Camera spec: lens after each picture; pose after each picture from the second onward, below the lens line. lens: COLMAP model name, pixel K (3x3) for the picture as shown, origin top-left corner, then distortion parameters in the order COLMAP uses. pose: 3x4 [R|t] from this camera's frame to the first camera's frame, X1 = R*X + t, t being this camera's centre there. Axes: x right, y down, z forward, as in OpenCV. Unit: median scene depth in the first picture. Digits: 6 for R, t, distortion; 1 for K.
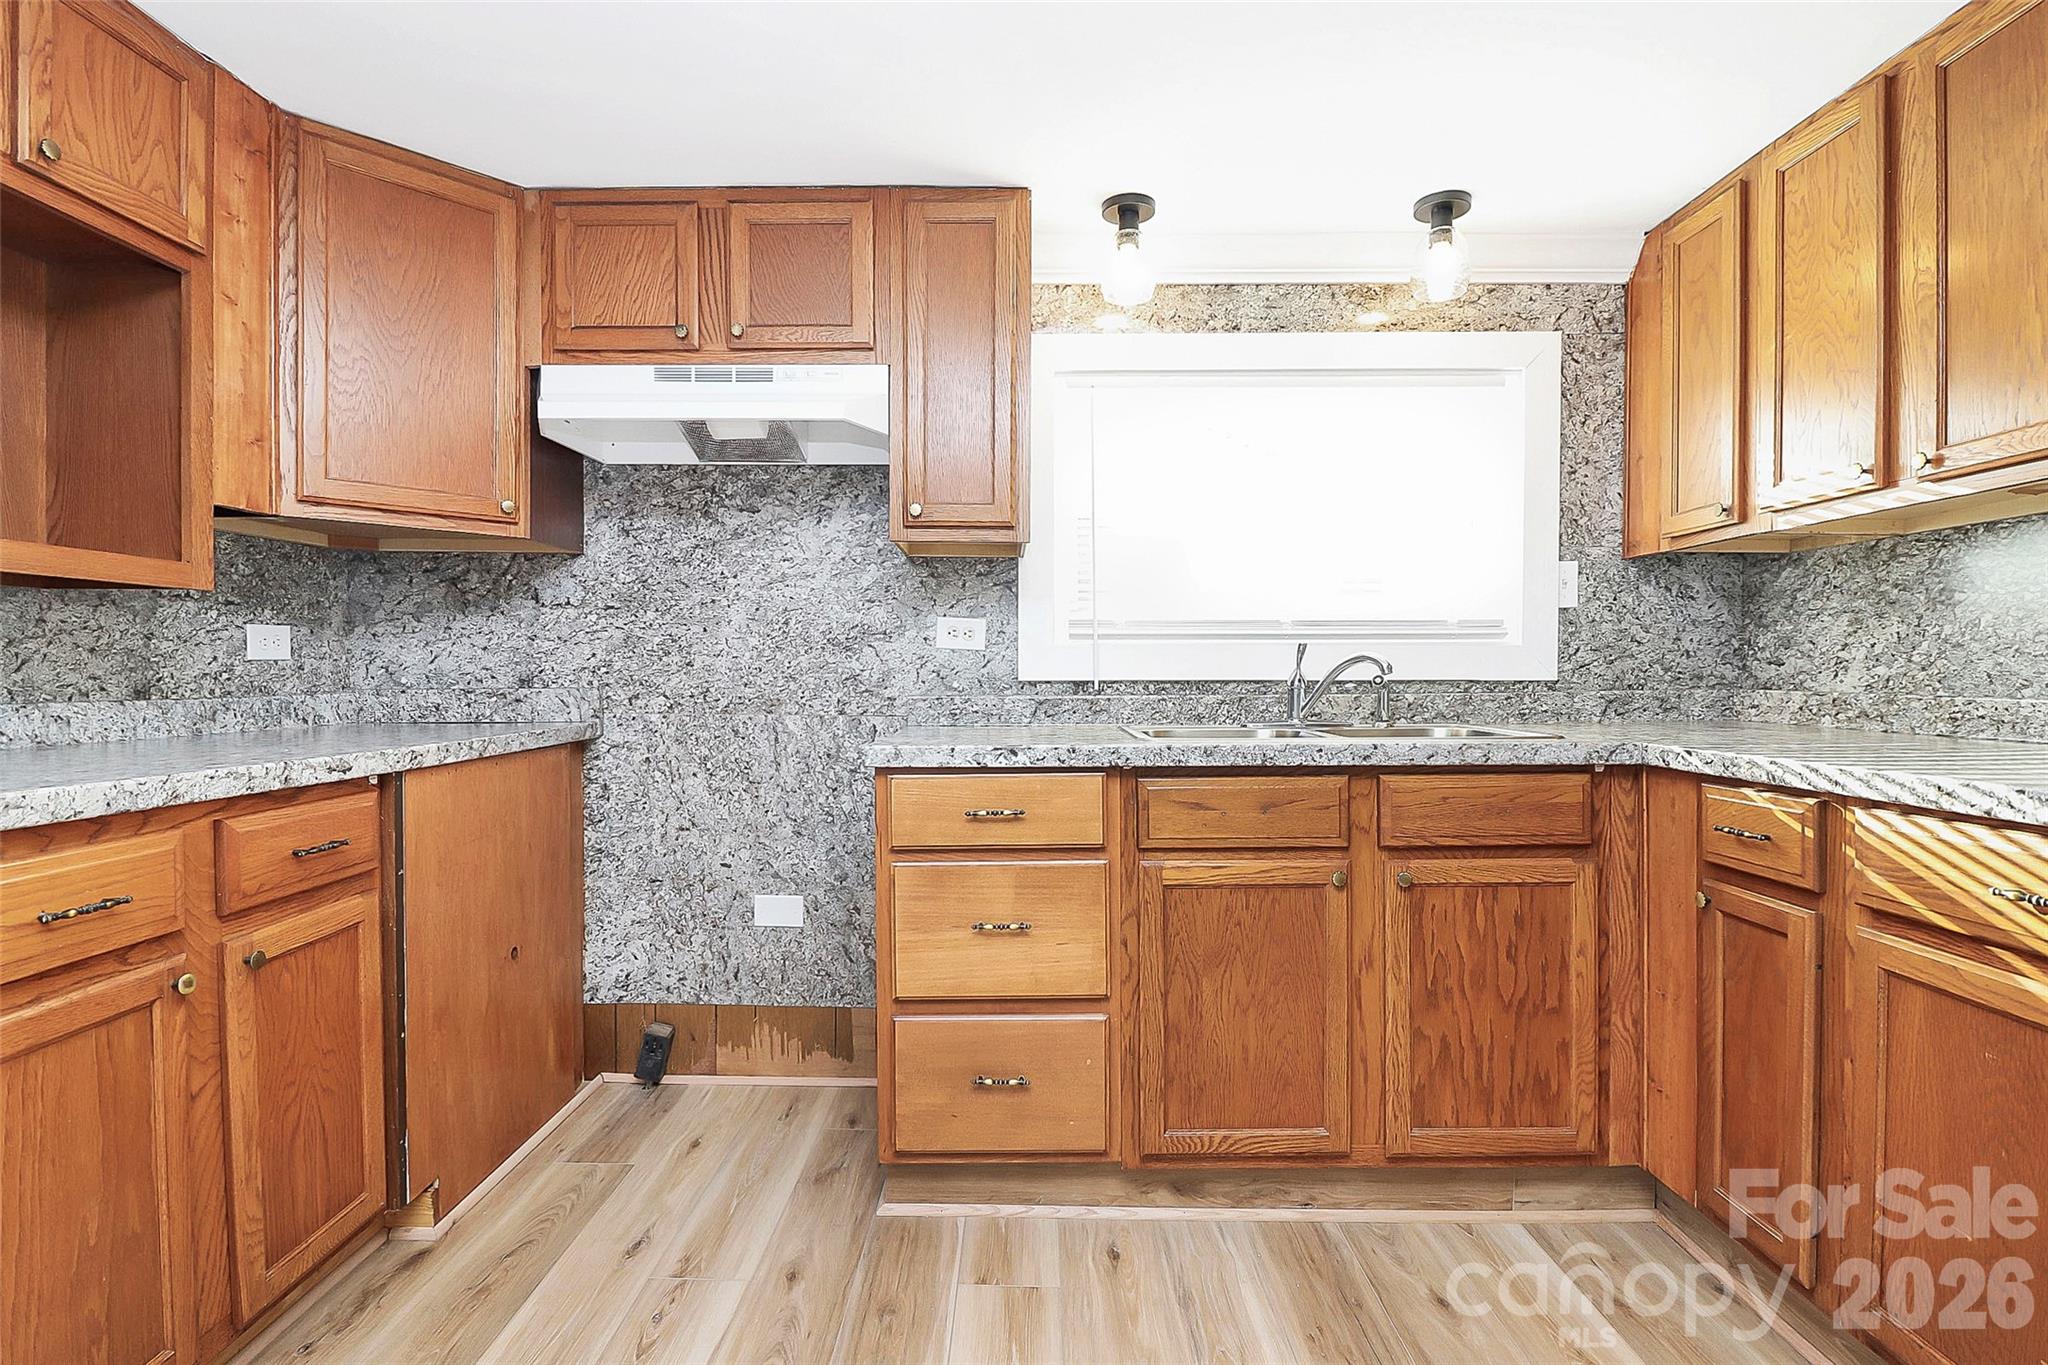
lens RADIAL K [[1011.2, 0, 1009.4], [0, 1011.2, 676.0], [0, 0, 1]] dist [-0.000124, -0.012550]
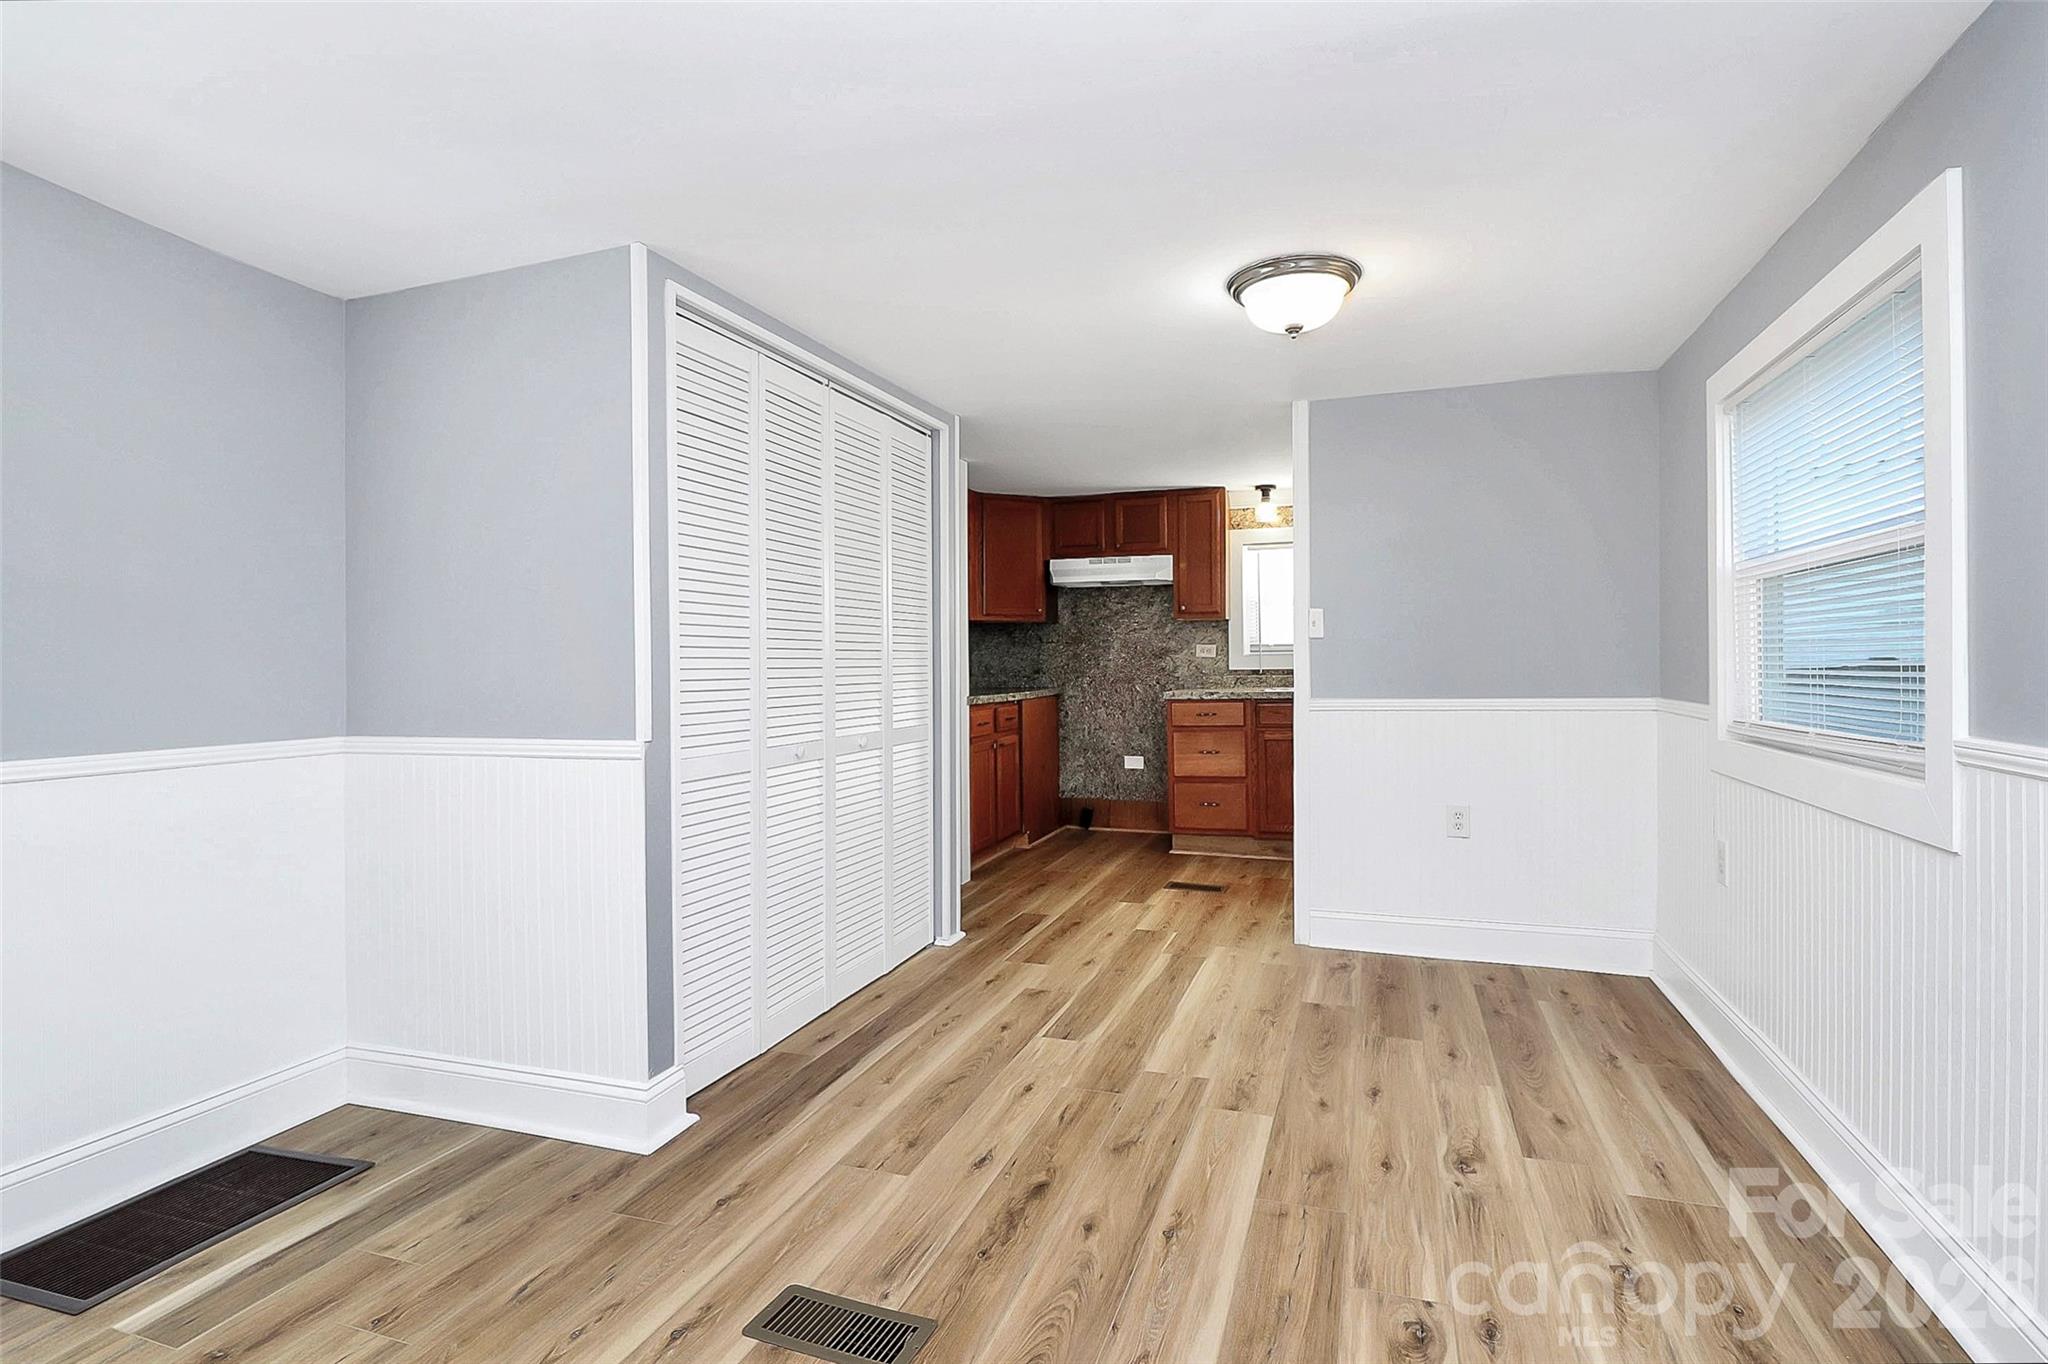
lens RADIAL K [[993.9, 0, 1028.5], [0, 993.9, 659.7], [0, 0, 1]] dist [0.000745, -0.010168]
pose [[0.948132, -0.010459, -0.317705, 0.369425], [0.008868, 0.999940, -0.006455, -0.010324], [0.317753, 0.003303, 0.948168, -1.697277]]
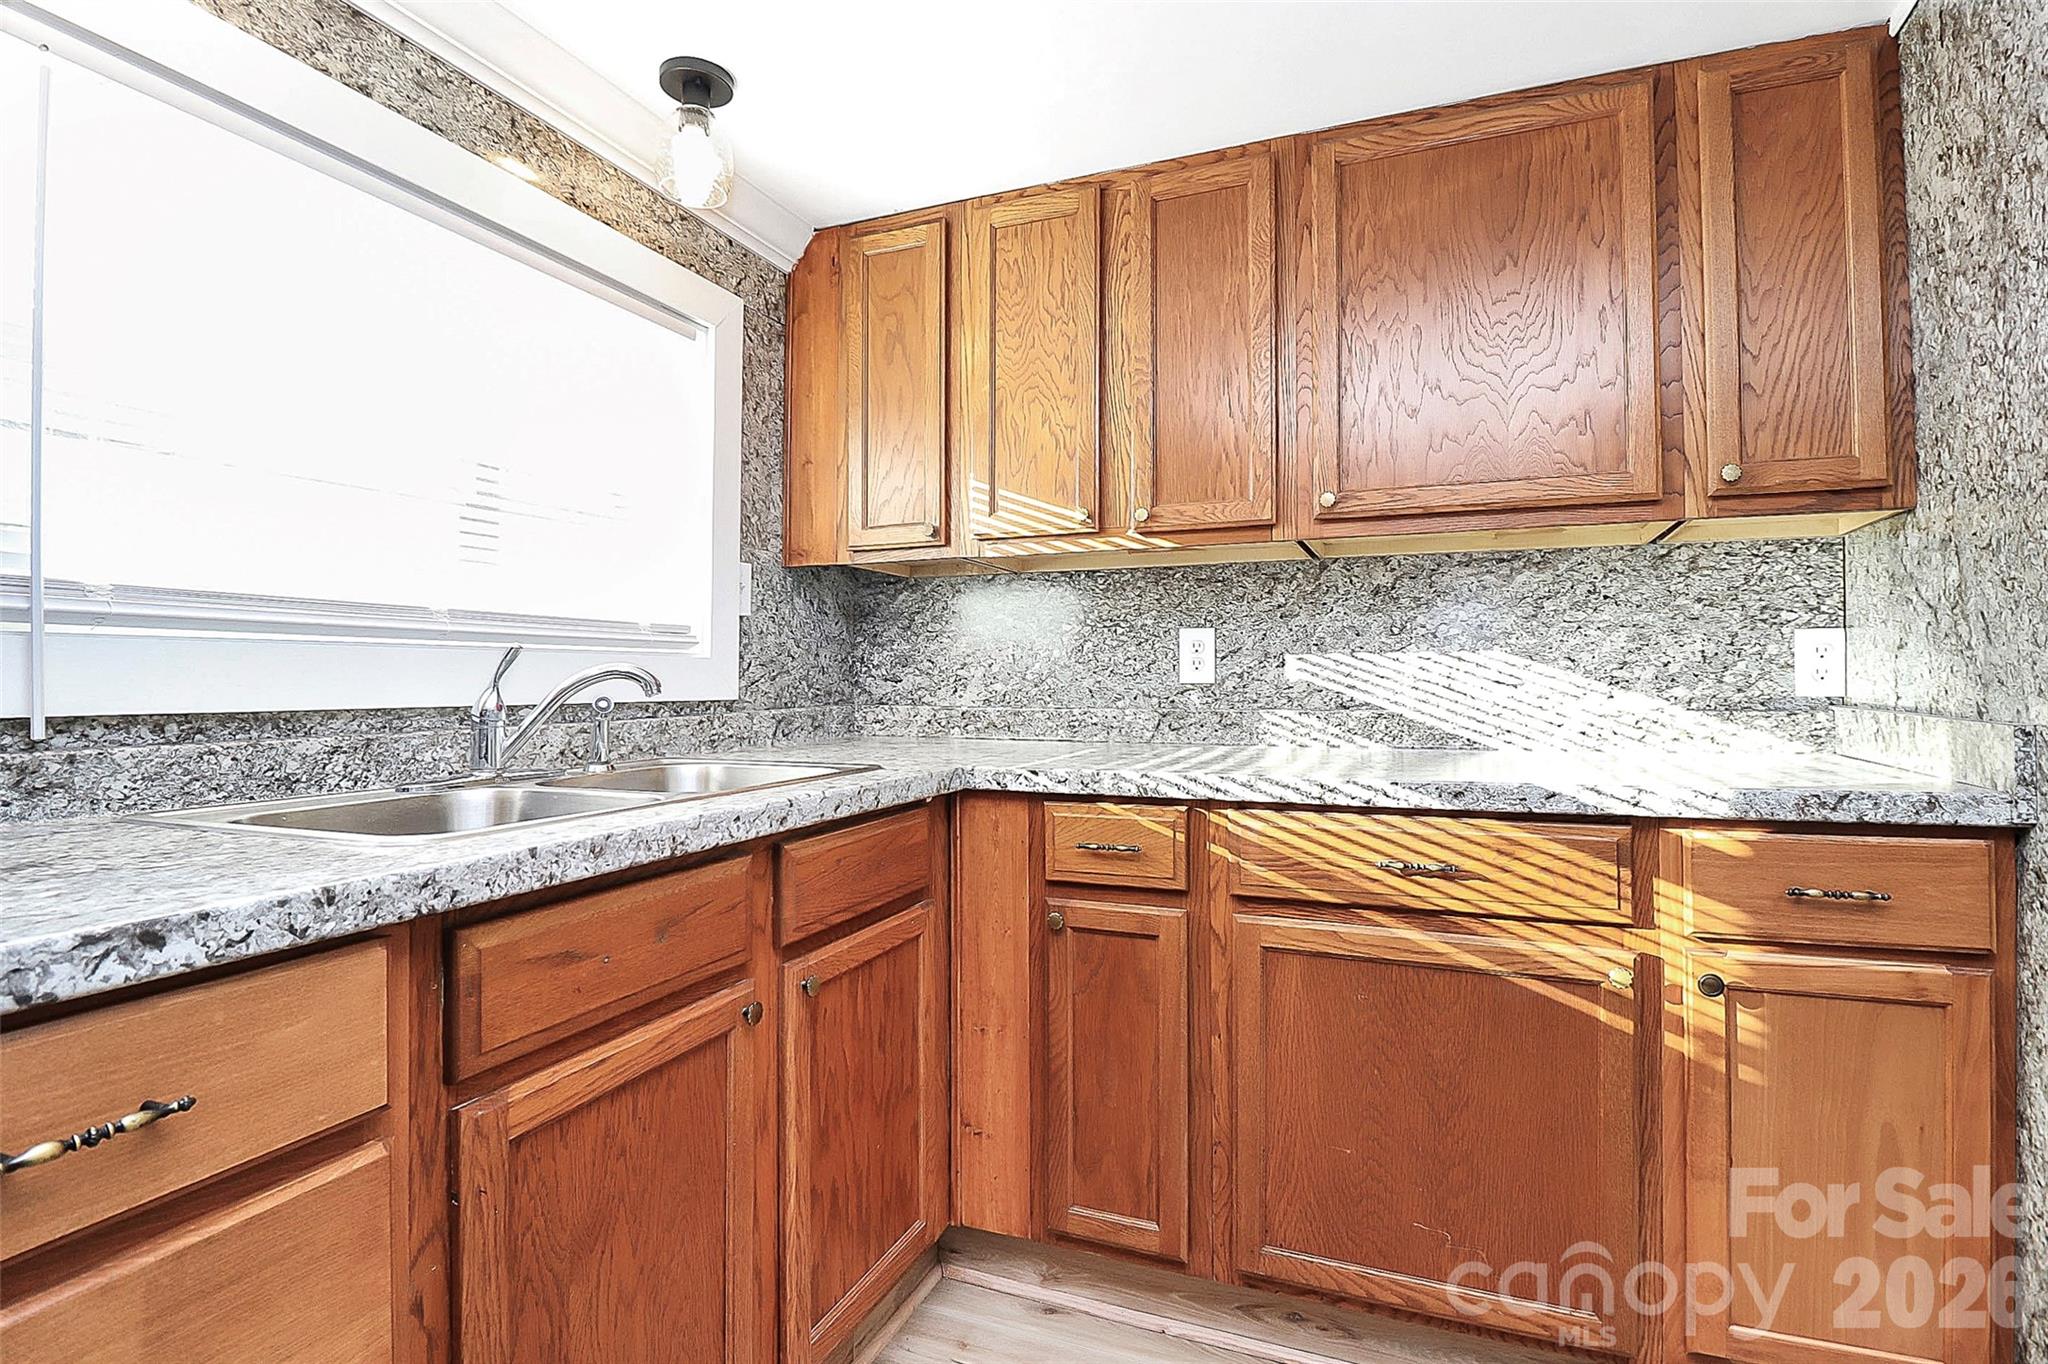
lens RADIAL K [[994.5, 0, 1103.8], [0, 994.5, 656.3], [0, 0, 1]] dist [0.002406, -0.010965]
pose [[0.332682, 0.023909, 0.942736, -0.183654], [0.006115, 0.999603, -0.027509, -0.008601], [-0.943019, 0.014917, 0.332403, 0.509014]]
